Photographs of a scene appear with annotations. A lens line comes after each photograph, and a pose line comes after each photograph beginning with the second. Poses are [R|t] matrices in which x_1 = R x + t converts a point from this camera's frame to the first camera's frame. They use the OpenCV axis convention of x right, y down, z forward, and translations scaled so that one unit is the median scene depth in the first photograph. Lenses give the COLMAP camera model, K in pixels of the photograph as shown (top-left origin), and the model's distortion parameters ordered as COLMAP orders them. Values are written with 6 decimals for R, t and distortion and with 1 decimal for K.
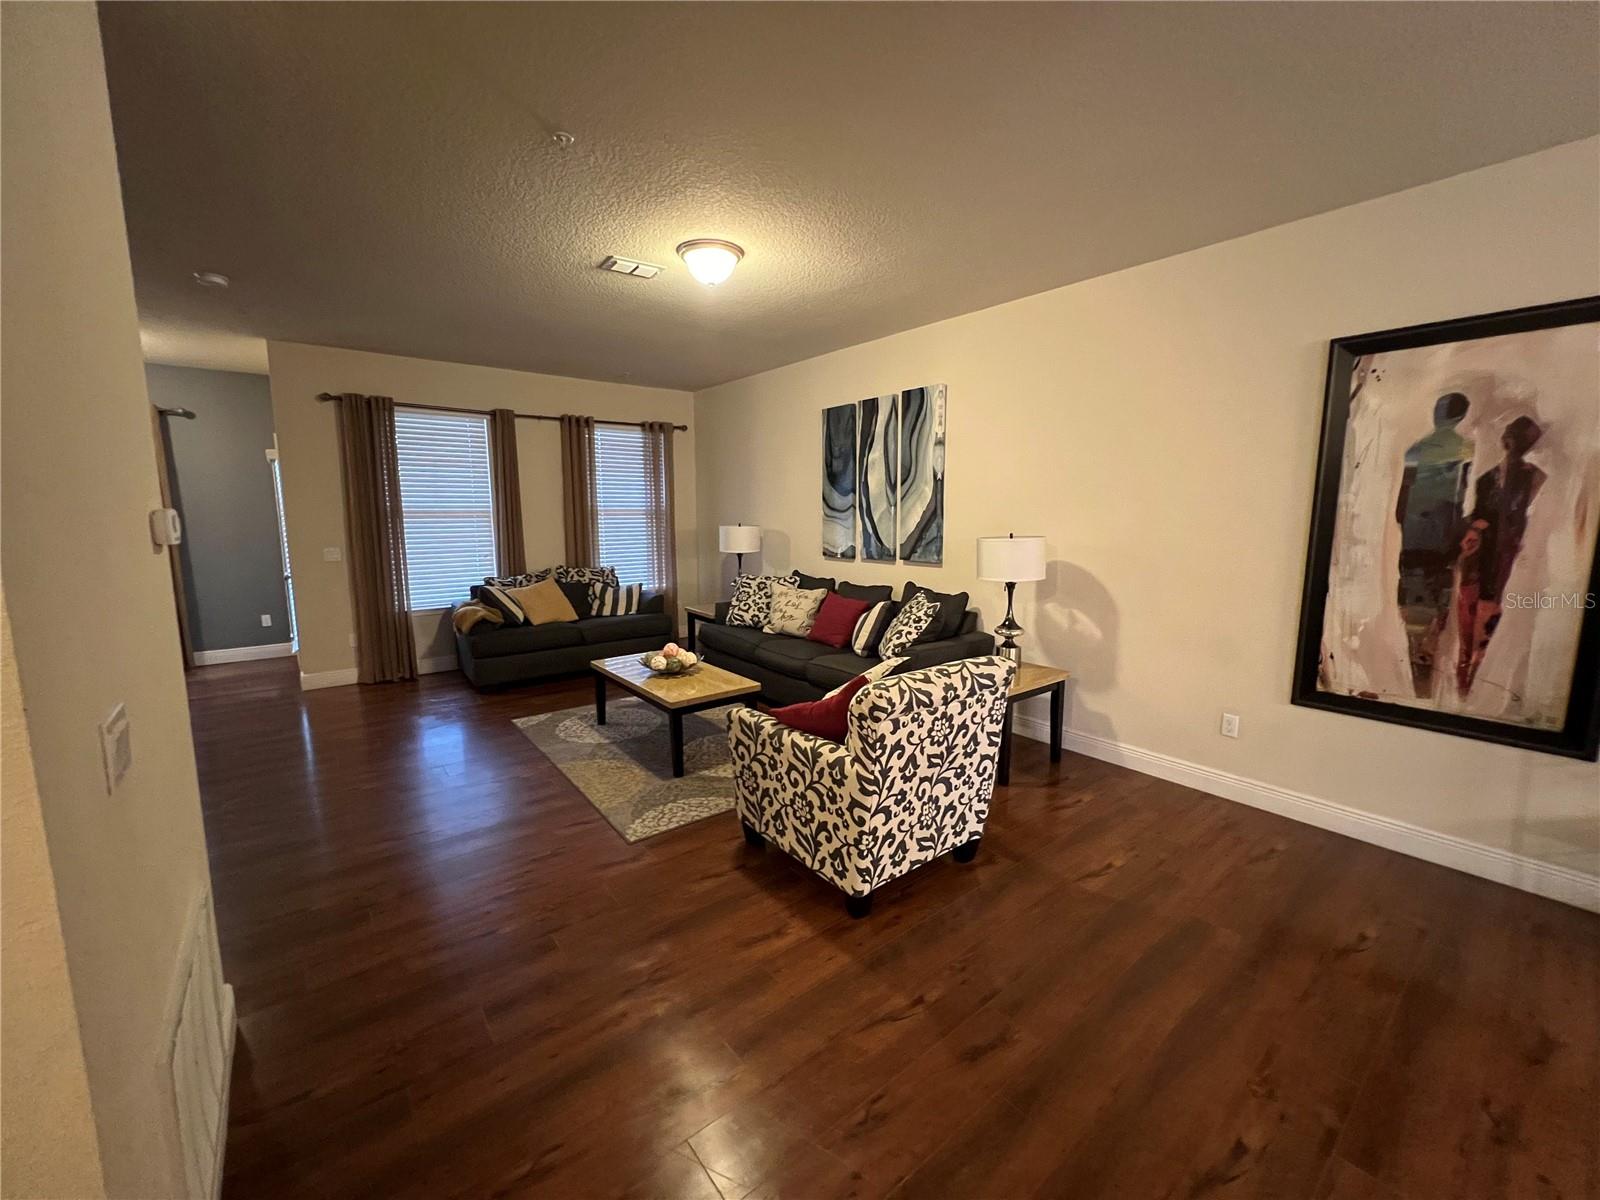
lens RADIAL K [[638.1, 0, 794.5], [0, 638.1, 596.7], [0, 0, 1]] dist [0.000460, -0.000147]
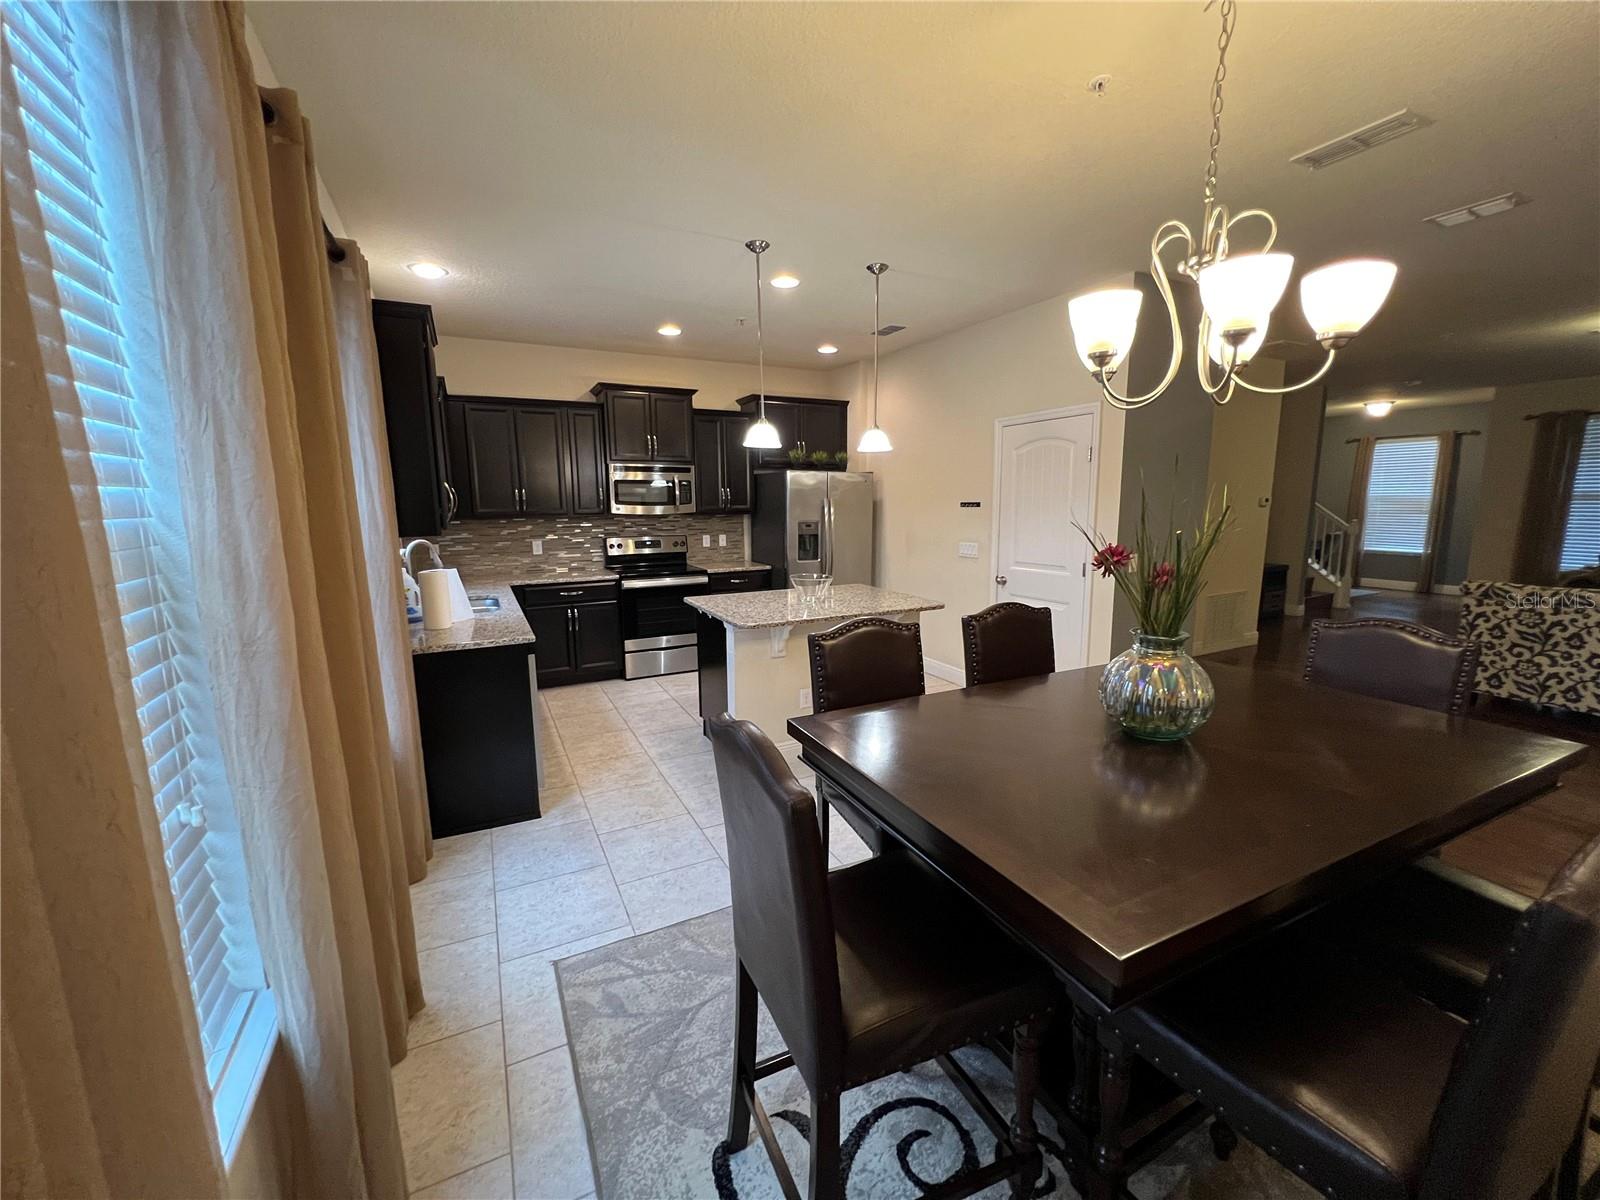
lens RADIAL K [[635.1, 0, 794.9], [0, 635.1, 596.2], [0, 0, 1]] dist [-0.000730, -0.000099]
pose [[-0.198521, 0.152802, -0.968112, 1.966263], [-0.126112, 0.975578, 0.179841, 0.072121], [0.971949, 0.157793, -0.174403, -0.594308]]
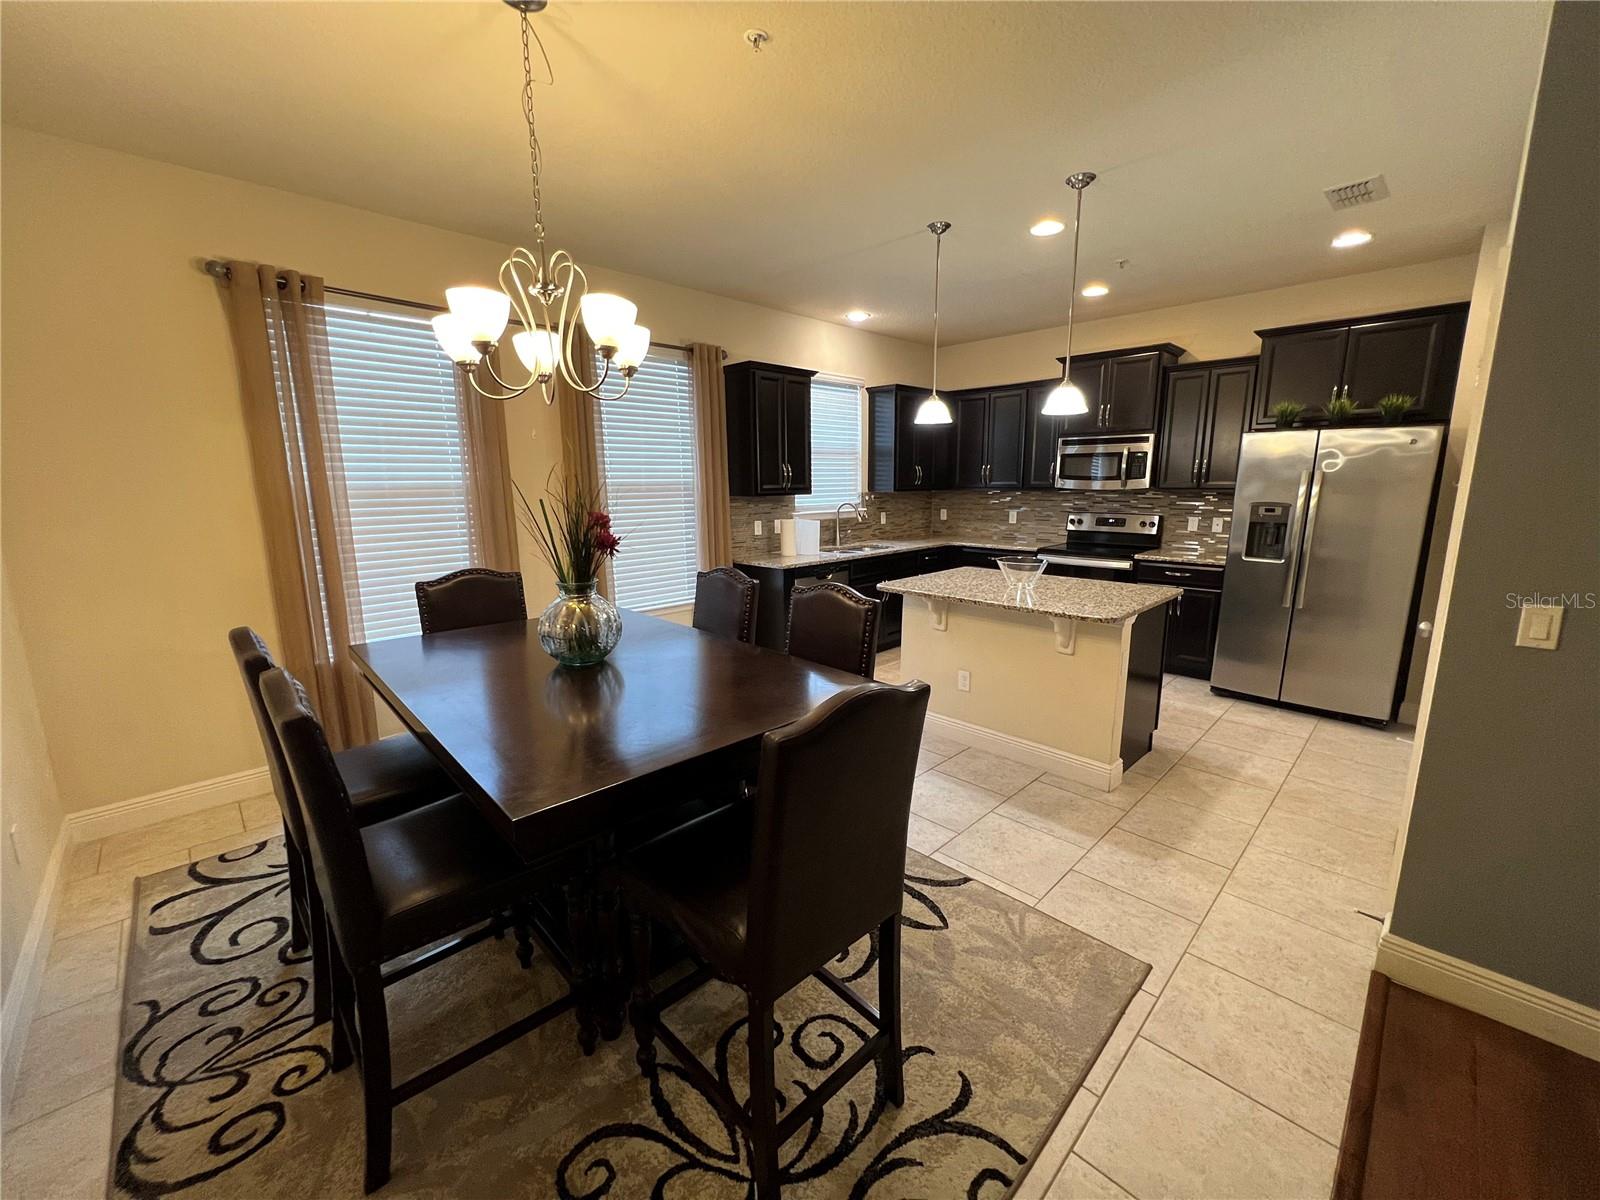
lens RADIAL K [[638.1, 0, 794.5], [0, 638.1, 596.7], [0, 0, 1]] dist [0.000460, -0.000147]
pose [[-0.994440, 0.028225, -0.101448, 1.188057], [-0.005078, 0.949432, 0.313932, -0.047775], [0.105179, 0.312701, -0.944010, 0.348099]]
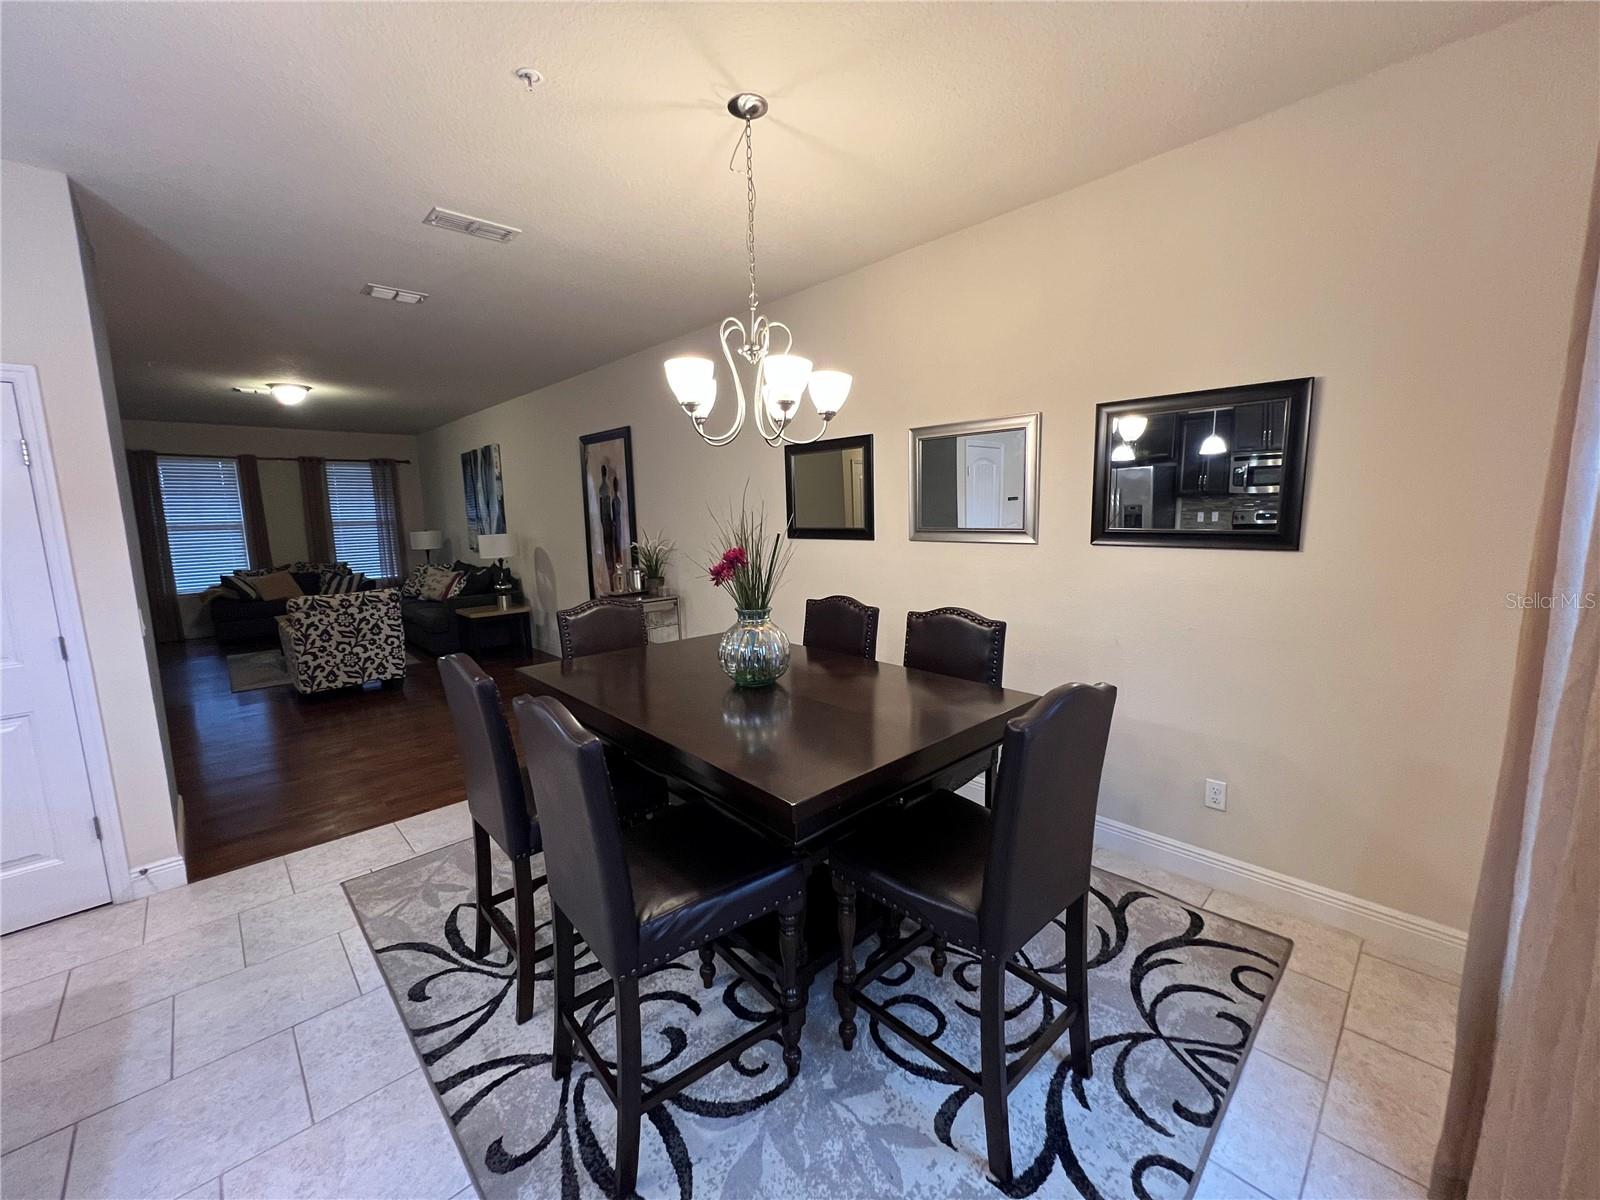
lens RADIAL K [[638.1, 0, 794.5], [0, 638.1, 596.7], [0, 0, 1]] dist [0.000460, -0.000147]
pose [[0.995487, -0.032430, 0.089187, 1.340355], [0.032825, 0.999457, -0.002971, 0.154476], [-0.089042, 0.005885, 0.996010, -1.156563]]
